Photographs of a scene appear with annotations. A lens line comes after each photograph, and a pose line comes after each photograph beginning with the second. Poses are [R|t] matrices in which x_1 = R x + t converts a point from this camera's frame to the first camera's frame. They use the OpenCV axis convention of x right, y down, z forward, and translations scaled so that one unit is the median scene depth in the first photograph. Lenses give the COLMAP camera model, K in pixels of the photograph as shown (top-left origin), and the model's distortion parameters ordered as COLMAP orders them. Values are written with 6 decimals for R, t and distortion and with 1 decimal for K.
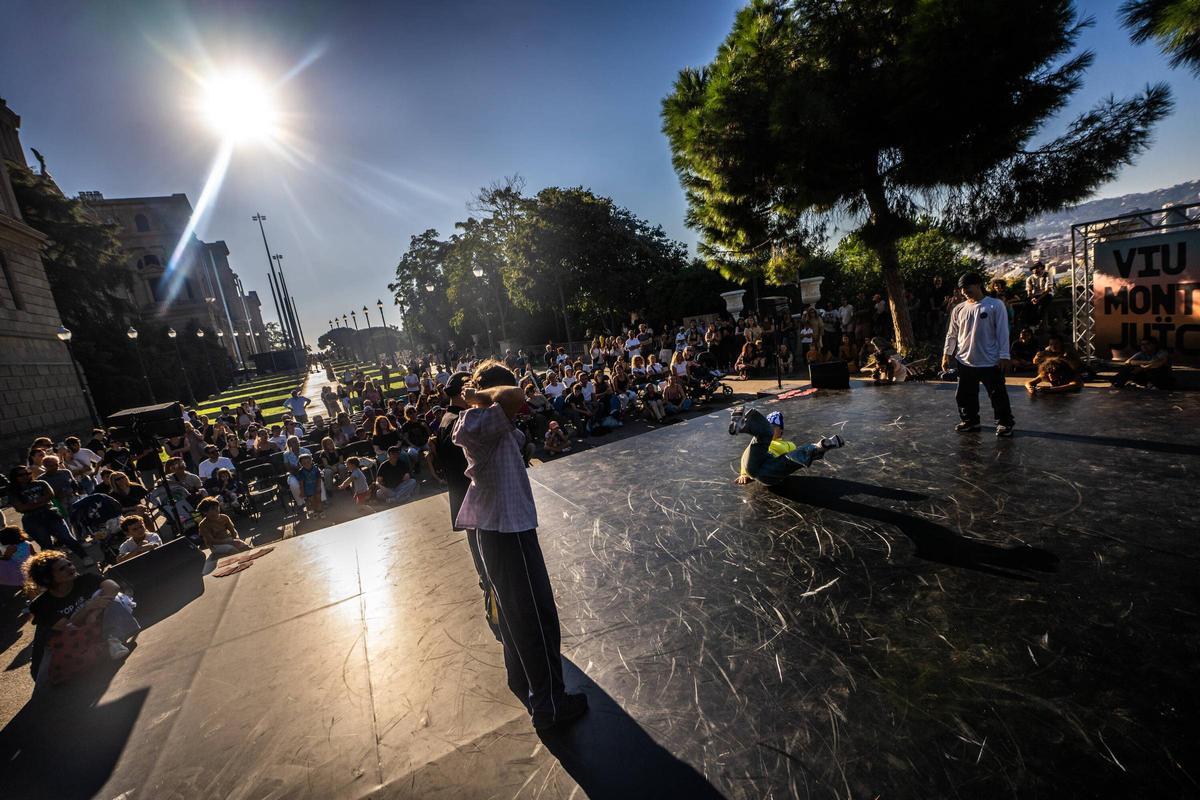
lens RADIAL K [[502.9, 0, 600.0], [0, 502.9, 400.0], [0, 0, 1]] dist [-0.025567, 0.004366]
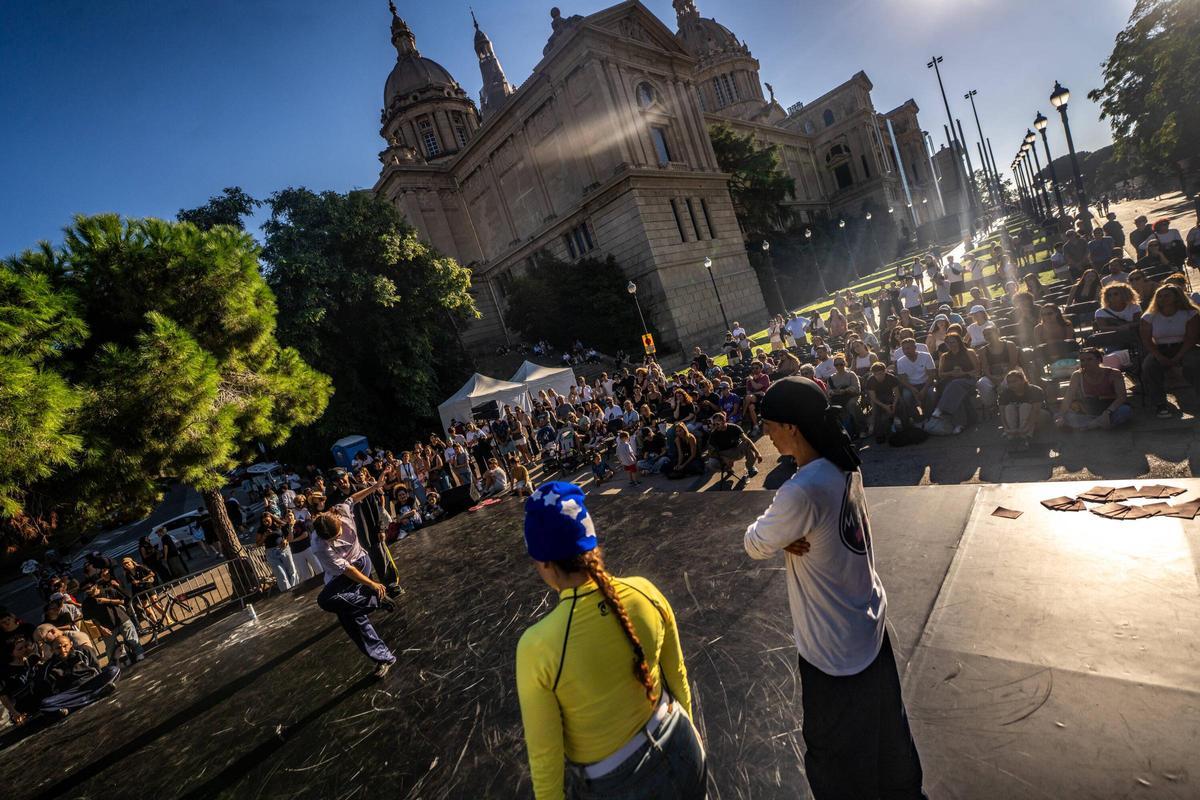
lens RADIAL K [[508.9, 0, 597.4], [0, 508.9, 402.6], [0, 0, 1]] dist [-0.017226, 0.000101]
pose [[0.333137, 0.154869, -0.930073, 0.346736], [0.110346, 0.973236, 0.201581, -0.116472], [0.936399, -0.169784, 0.307131, 0.300781]]
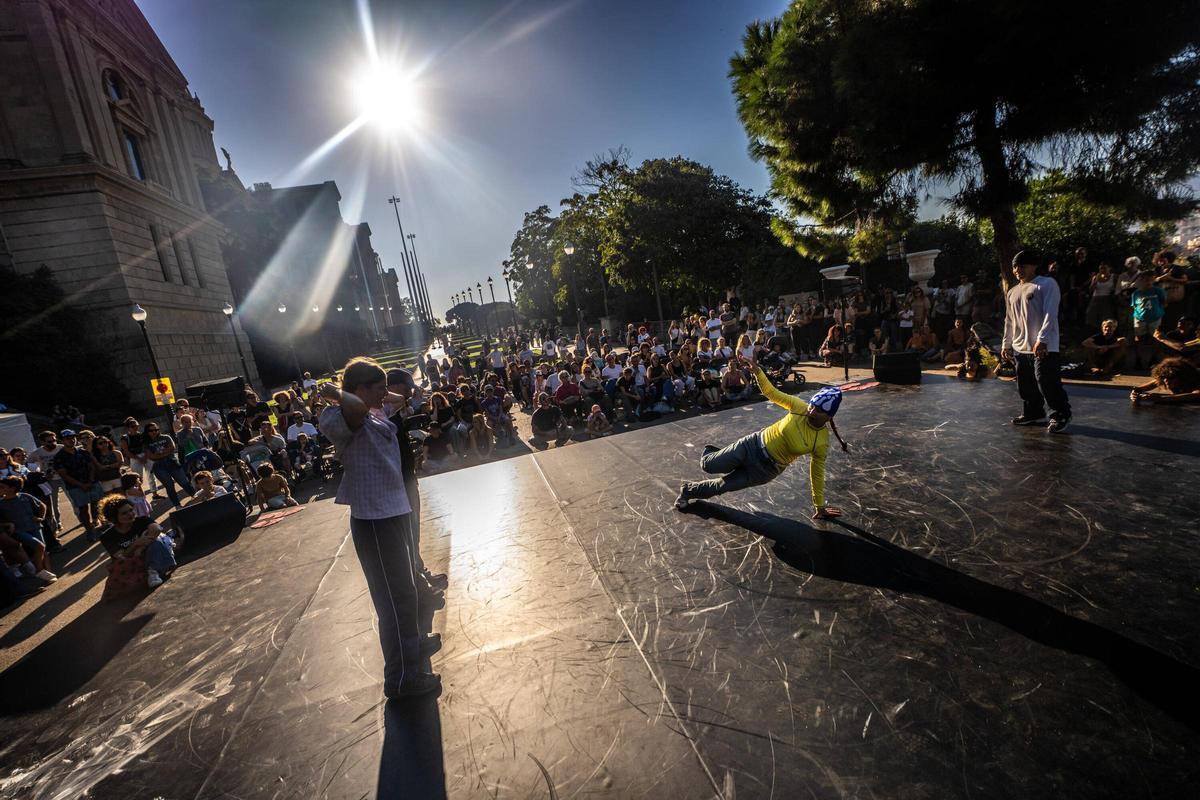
lens RADIAL K [[508.9, 0, 597.4], [0, 508.9, 402.6], [0, 0, 1]] dist [-0.017226, 0.000101]
pose [[0.973831, 0.046168, -0.222533, 0.089653], [-0.034846, 0.997903, 0.054540, -0.011300], [0.224584, -0.045358, 0.973398, 0.009421]]
